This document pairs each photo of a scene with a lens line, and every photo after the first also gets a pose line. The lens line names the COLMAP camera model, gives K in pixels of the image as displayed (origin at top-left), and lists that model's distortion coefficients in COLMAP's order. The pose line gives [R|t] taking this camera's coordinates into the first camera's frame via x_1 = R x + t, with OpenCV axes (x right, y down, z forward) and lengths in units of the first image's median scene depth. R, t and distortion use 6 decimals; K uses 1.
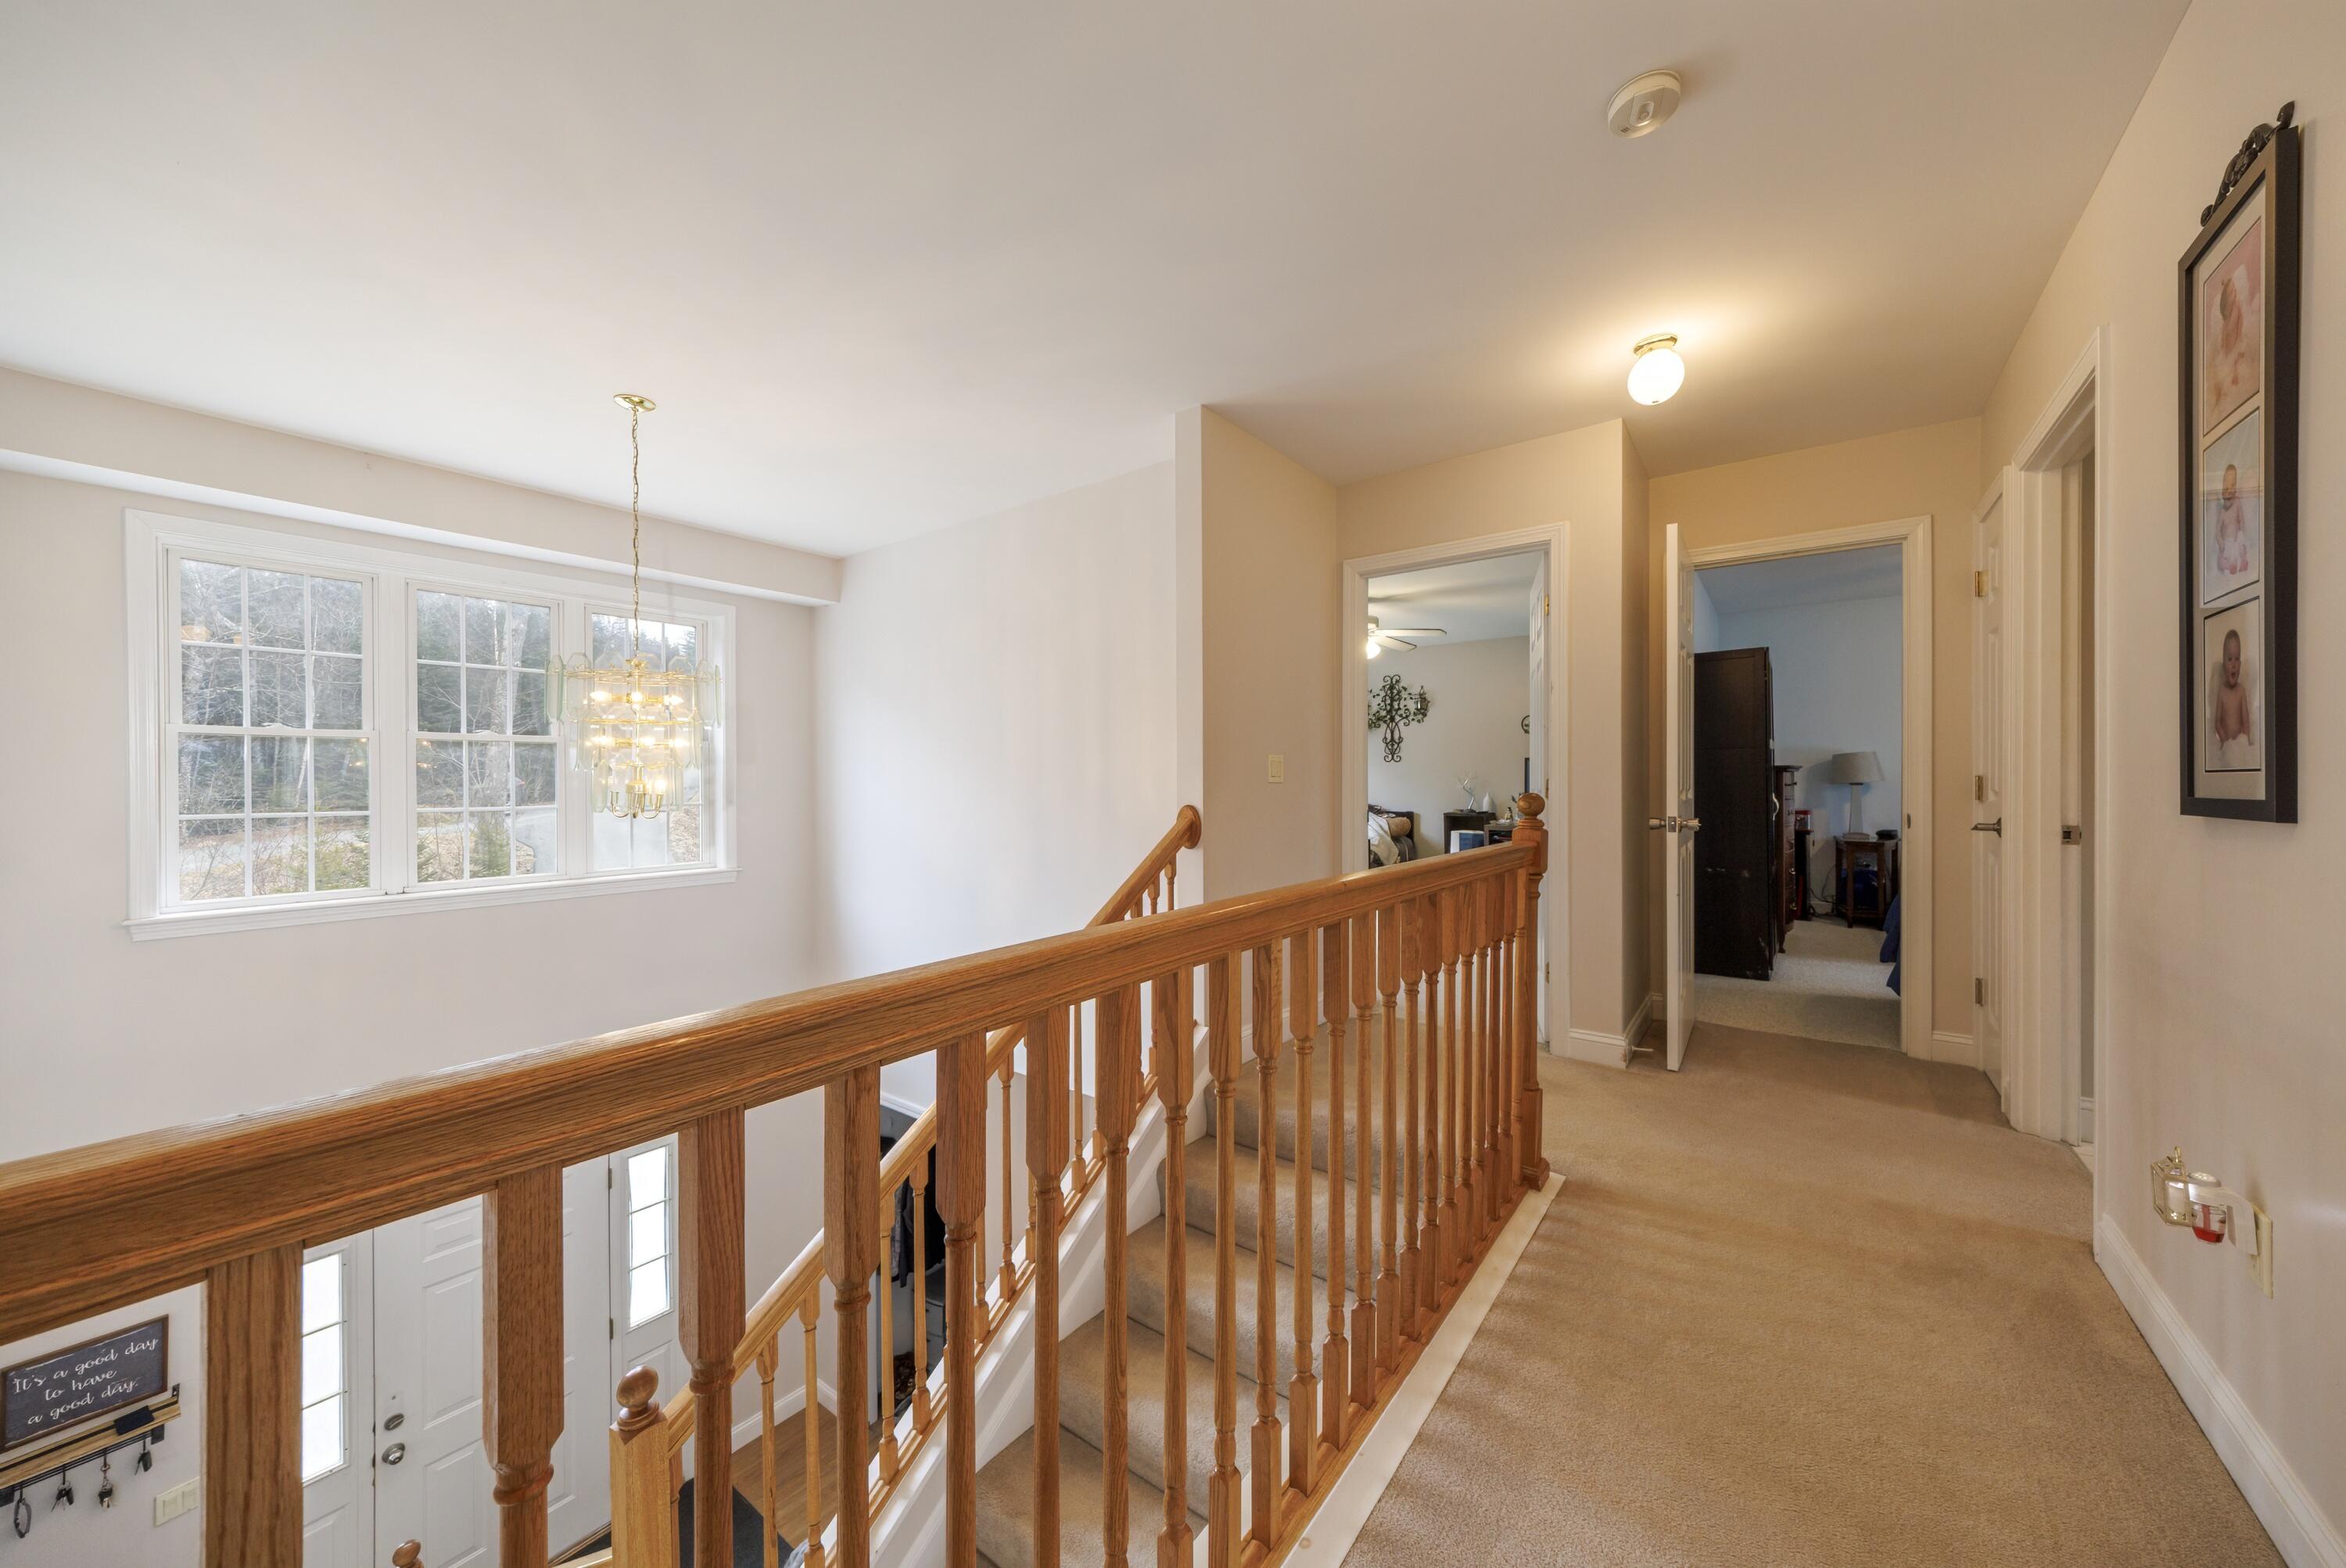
lens RADIAL K [[812.9, 0, 1173.0], [0, 812.9, 784.0], [0, 0, 1]] dist [-0.000085, -0.000002]
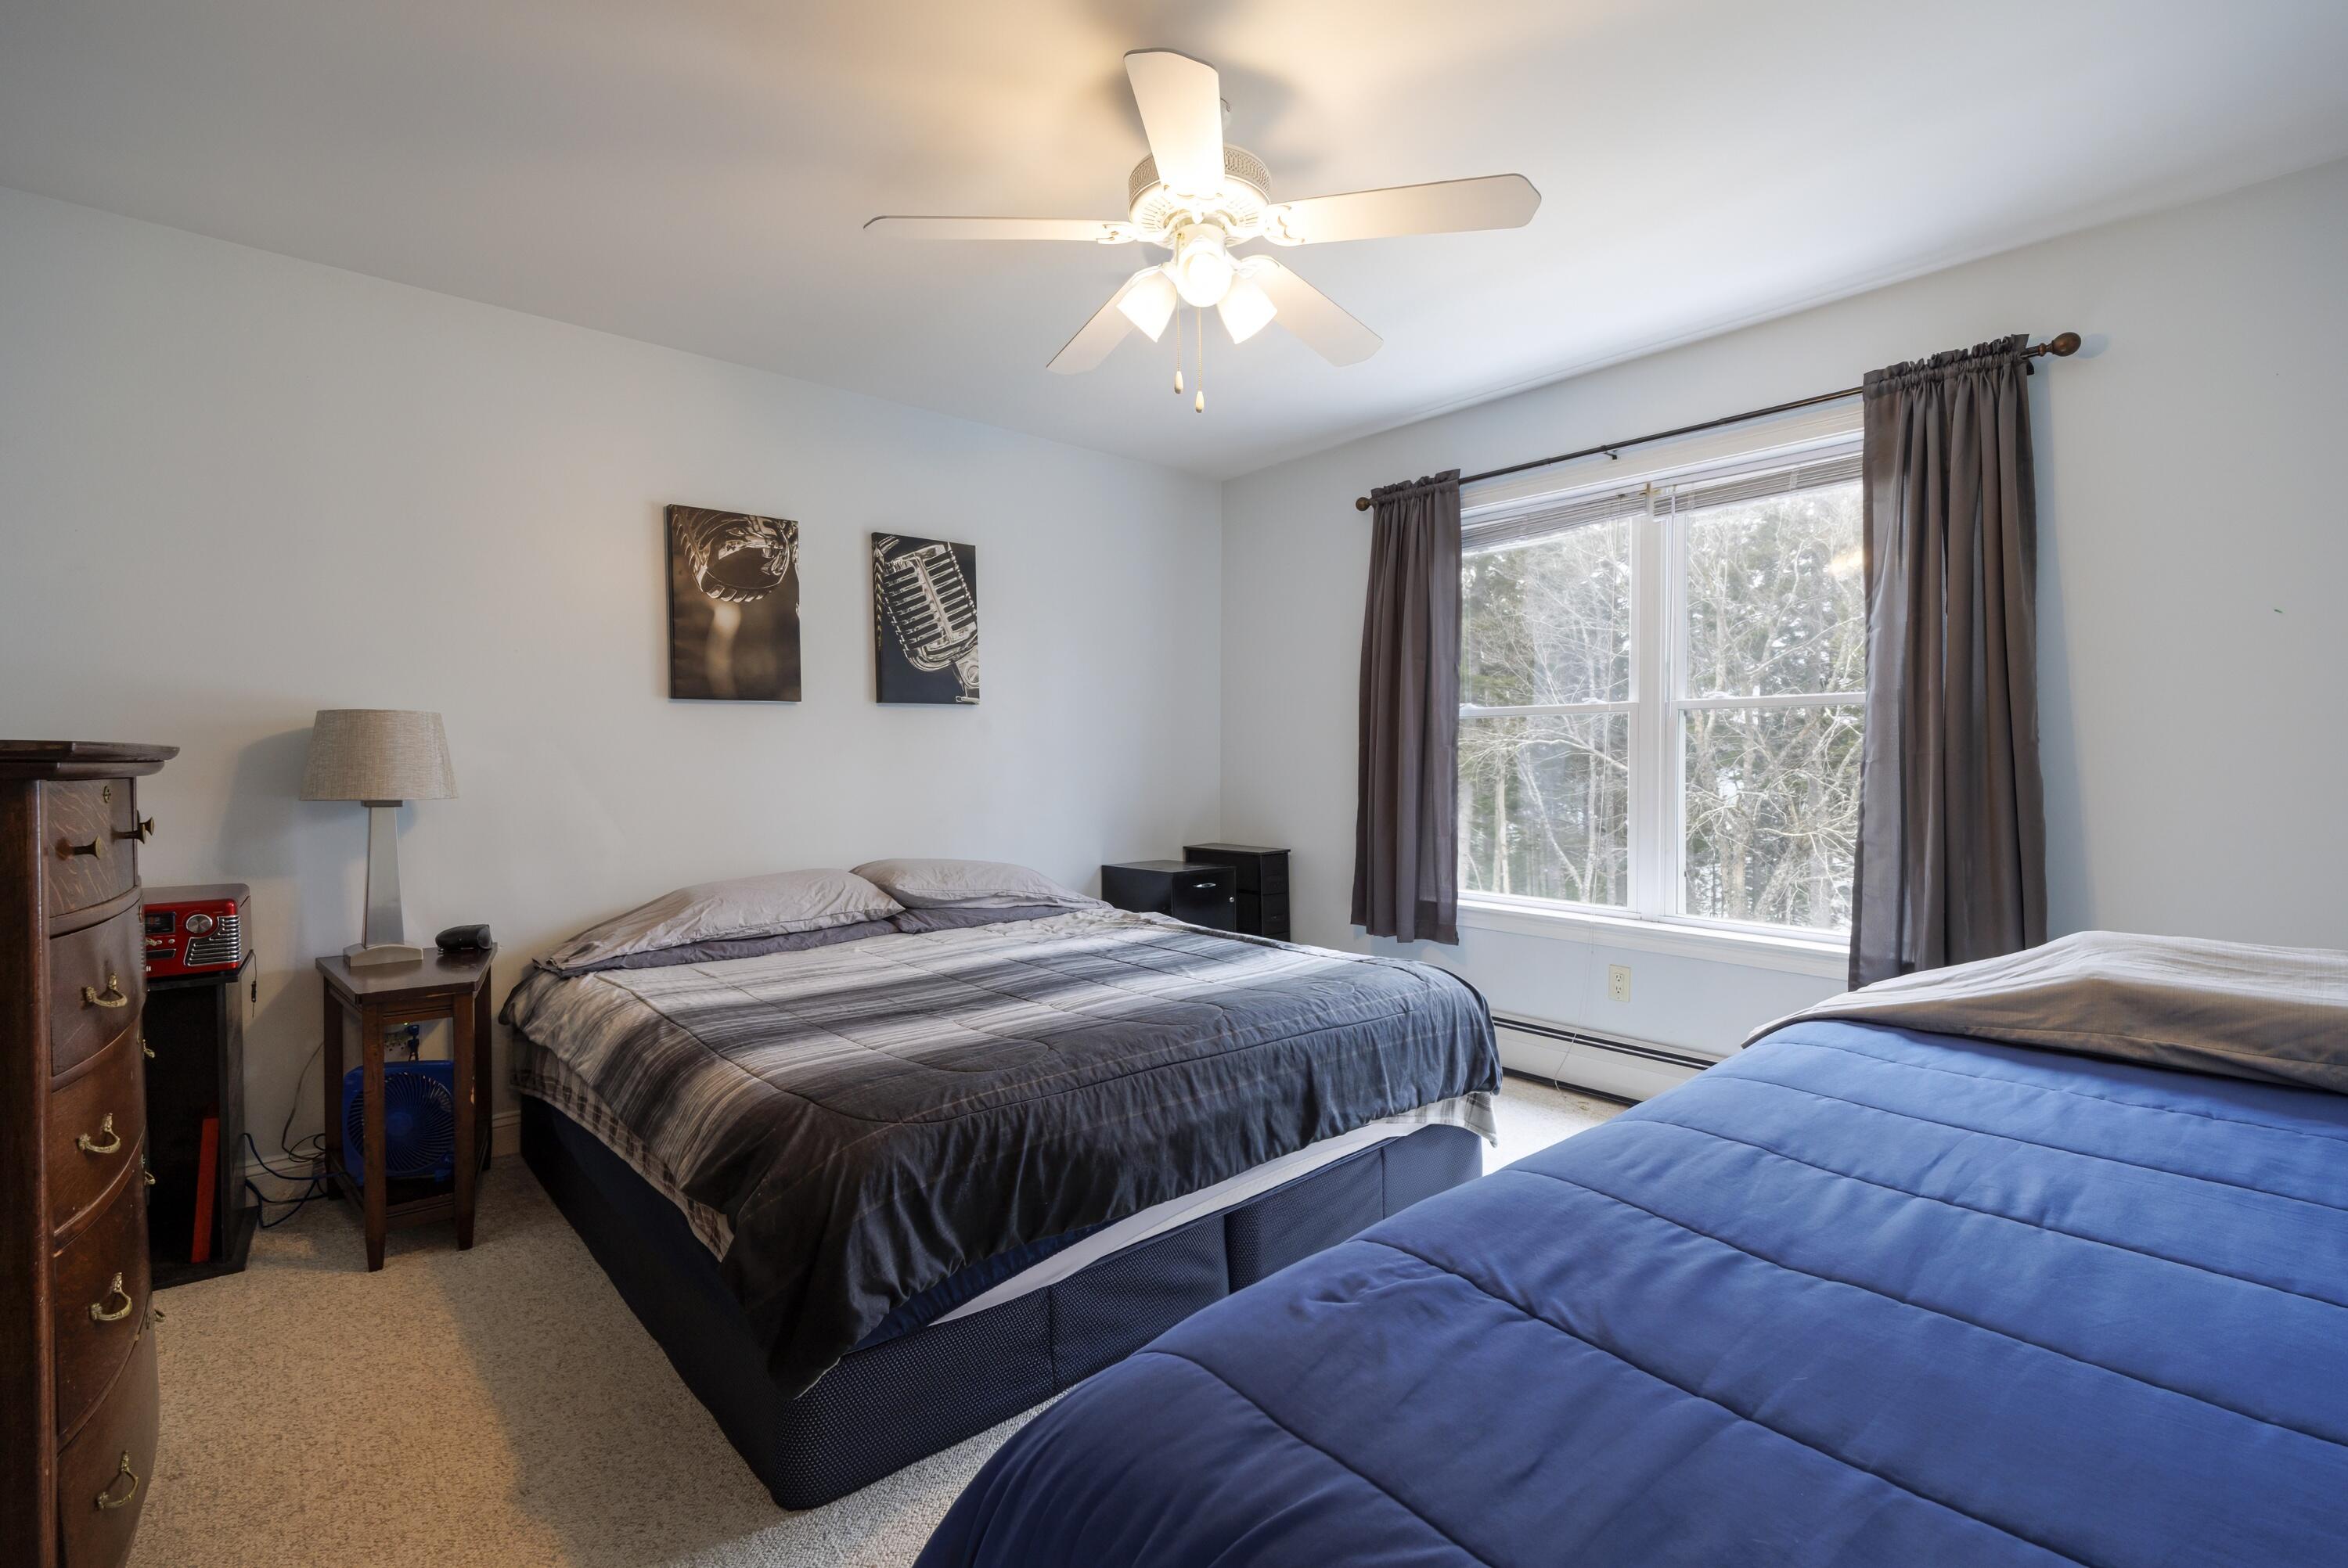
lens RADIAL K [[1095.9, 0, 1174.0], [0, 1095.9, 784.0], [0, 0, 1]] dist [0.018838, 0.000246]
pose [[0.213984, -0.018921, 0.976654, 0.453553], [0.008517, 0.999811, 0.017503, -0.013785], [-0.976800, 0.004572, 0.214105, 0.568575]]
